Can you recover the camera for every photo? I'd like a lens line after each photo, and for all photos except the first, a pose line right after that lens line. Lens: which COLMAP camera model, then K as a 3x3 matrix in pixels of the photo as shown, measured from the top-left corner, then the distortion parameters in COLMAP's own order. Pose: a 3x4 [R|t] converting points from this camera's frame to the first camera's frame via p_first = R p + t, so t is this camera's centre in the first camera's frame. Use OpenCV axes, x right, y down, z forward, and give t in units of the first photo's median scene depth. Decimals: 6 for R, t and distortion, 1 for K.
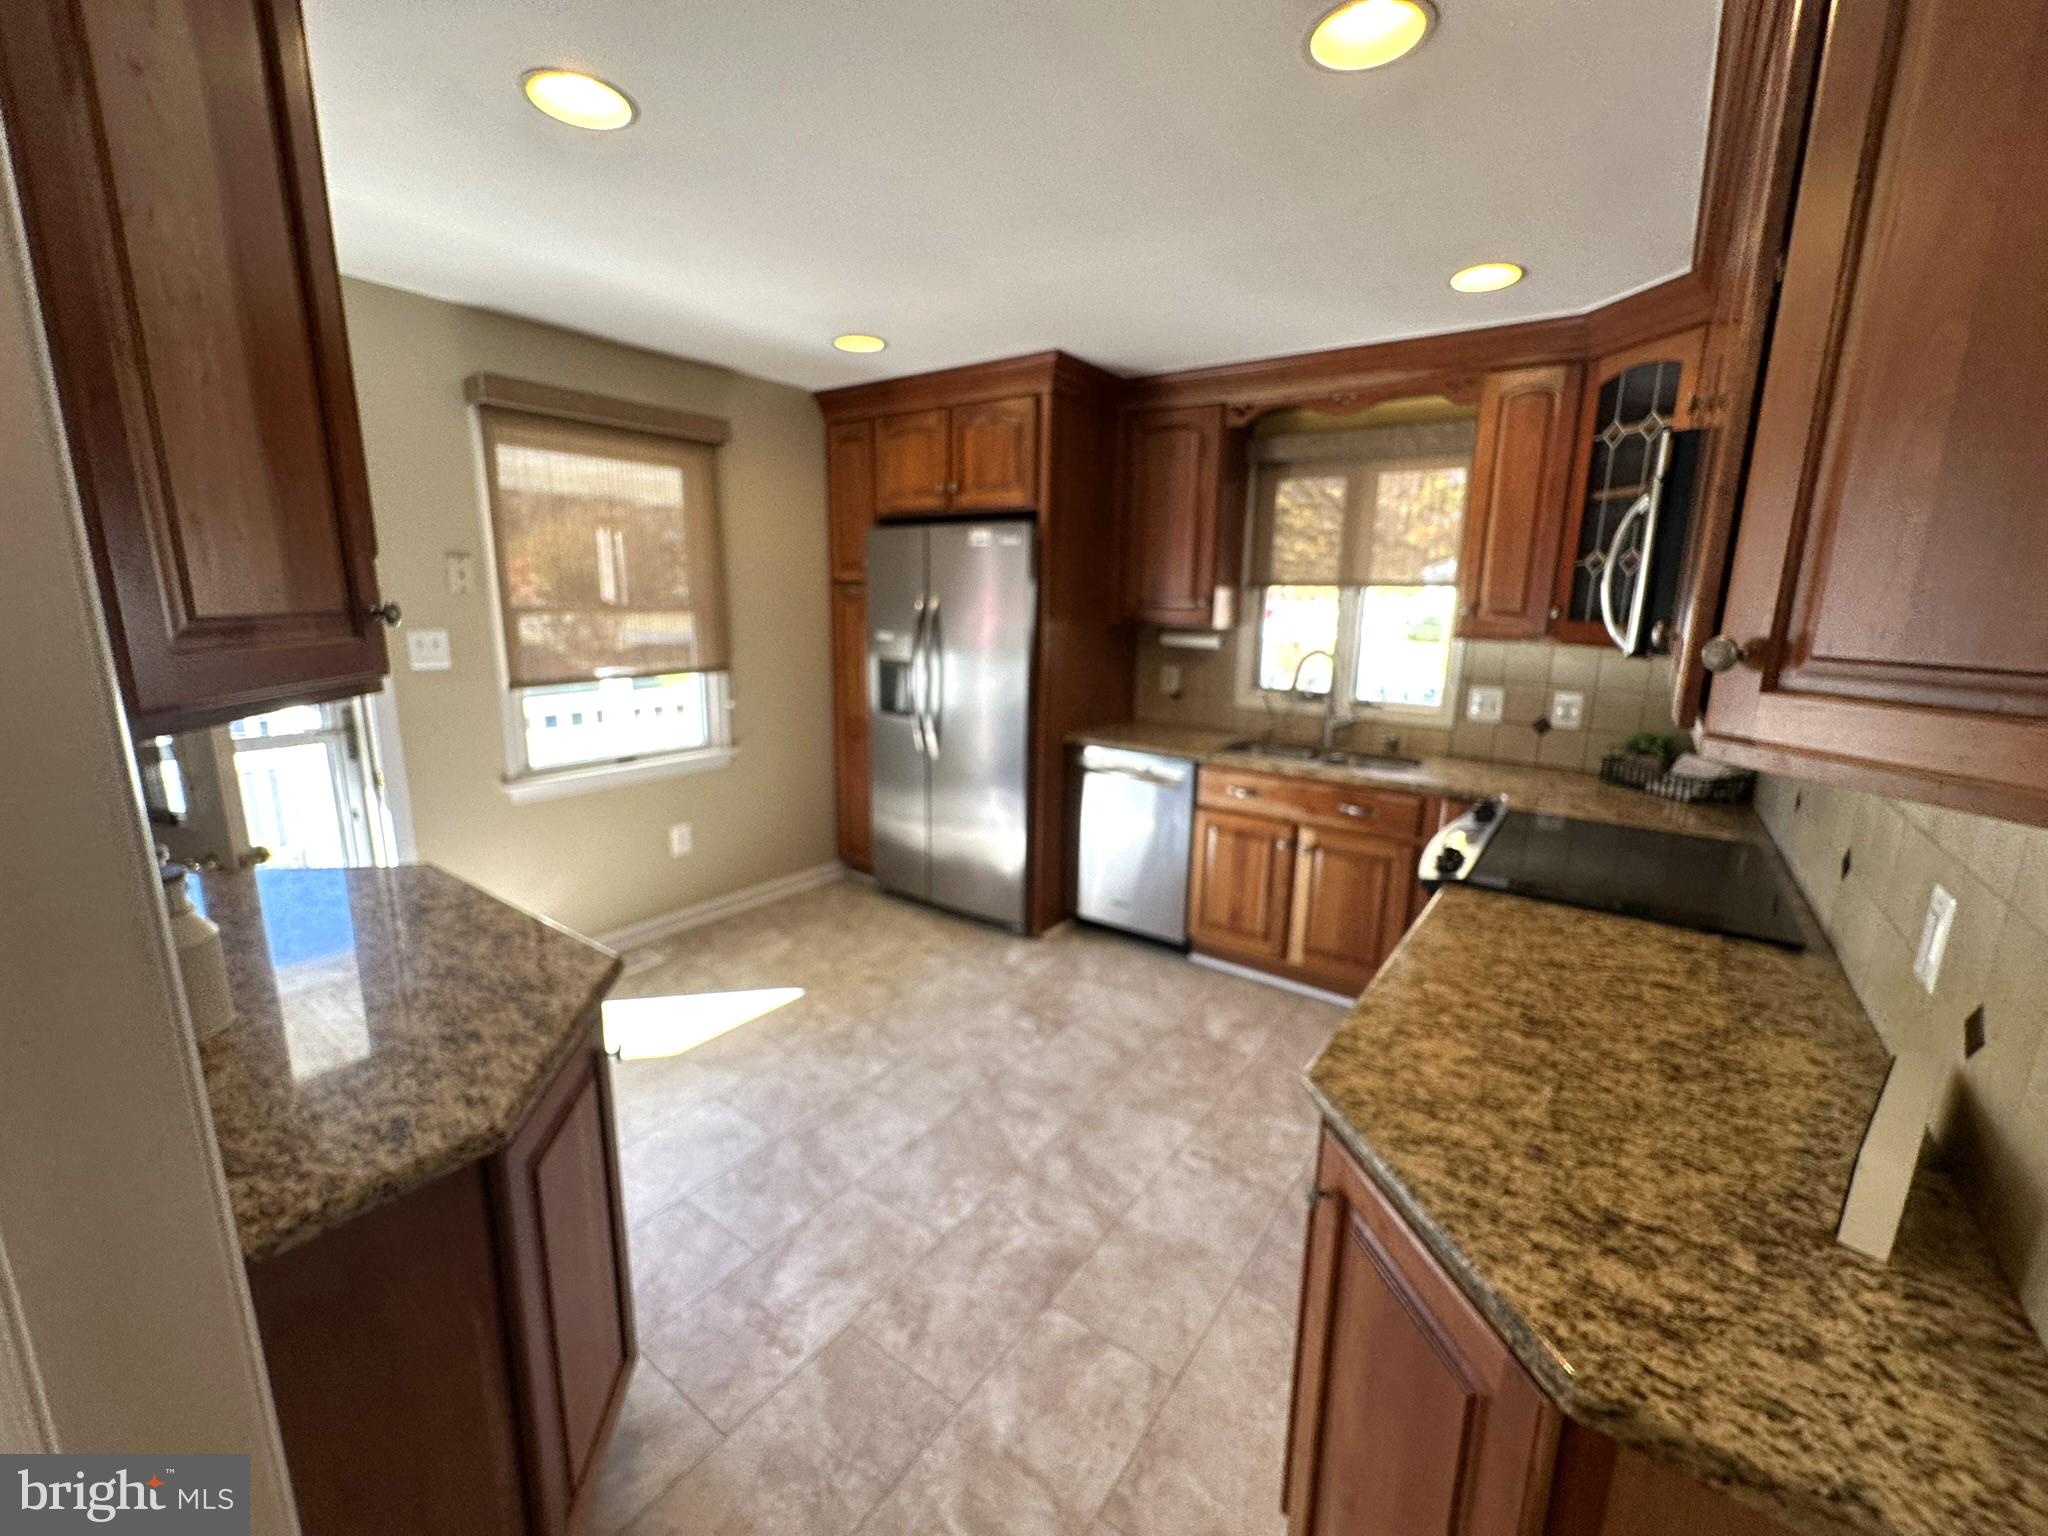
lens RADIAL K [[837.1, 0, 1022.3], [0, 837.1, 763.7], [0, 0, 1]] dist [-0.001323, -0.000211]
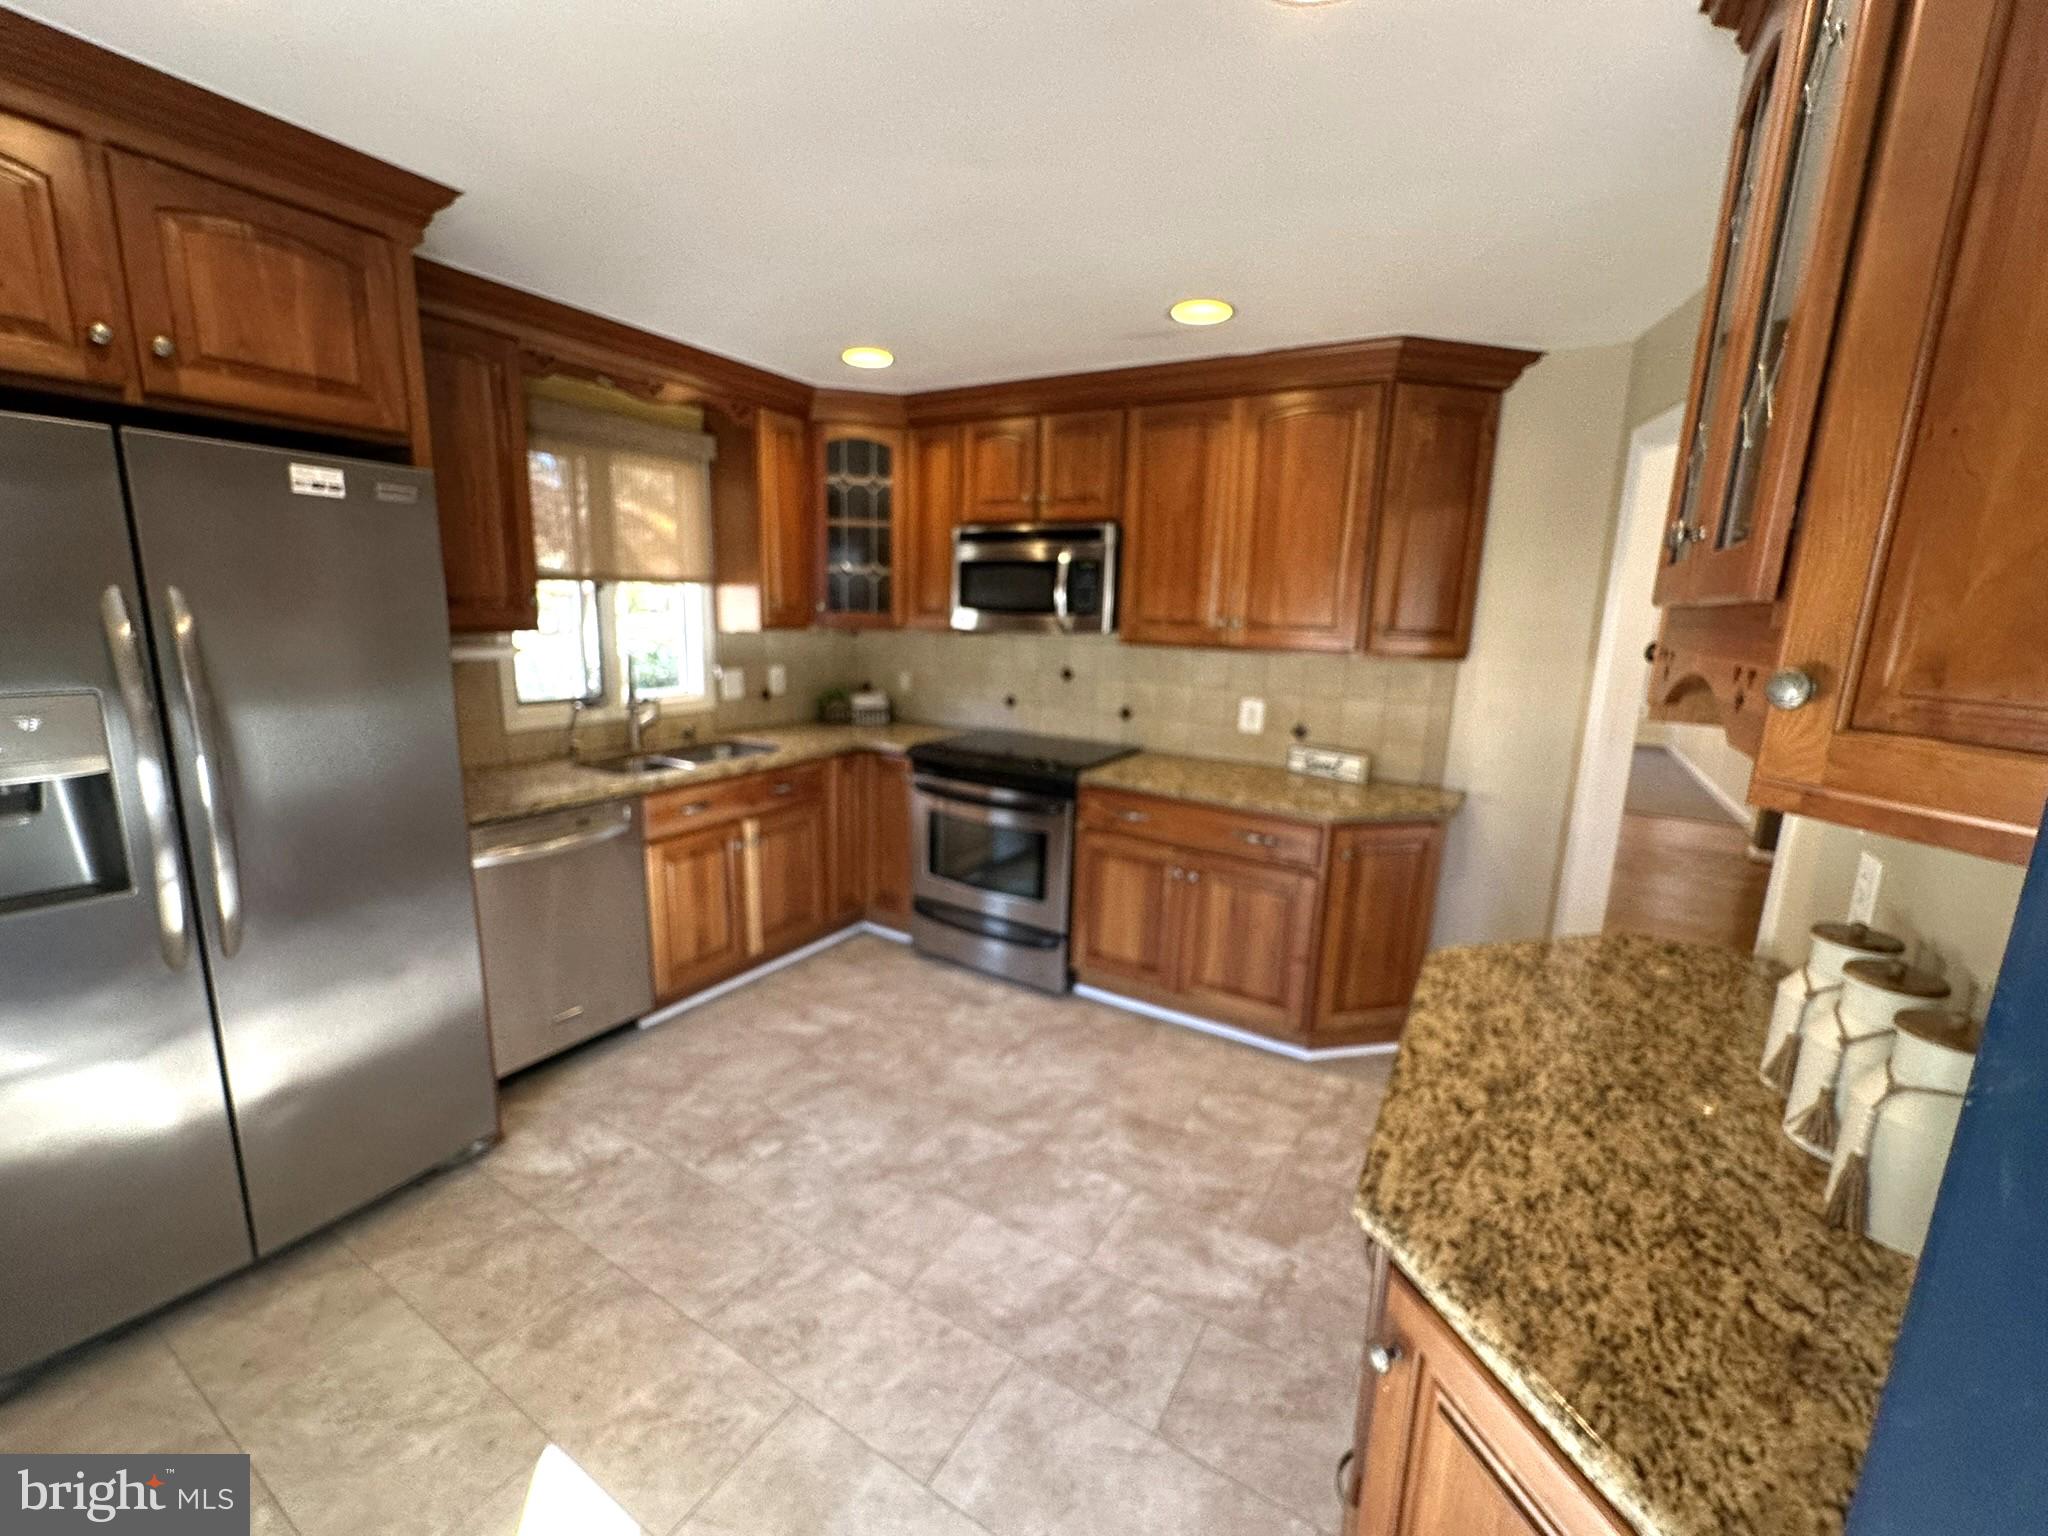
lens RADIAL K [[837.1, 0, 1022.3], [0, 837.1, 763.7], [0, 0, 1]] dist [-0.001323, -0.000211]
pose [[-0.078893, -0.211460, 0.974197, -0.676099], [0.172715, 0.959565, 0.222271, -0.162118], [-0.981807, 0.185794, -0.039181, 0.699538]]
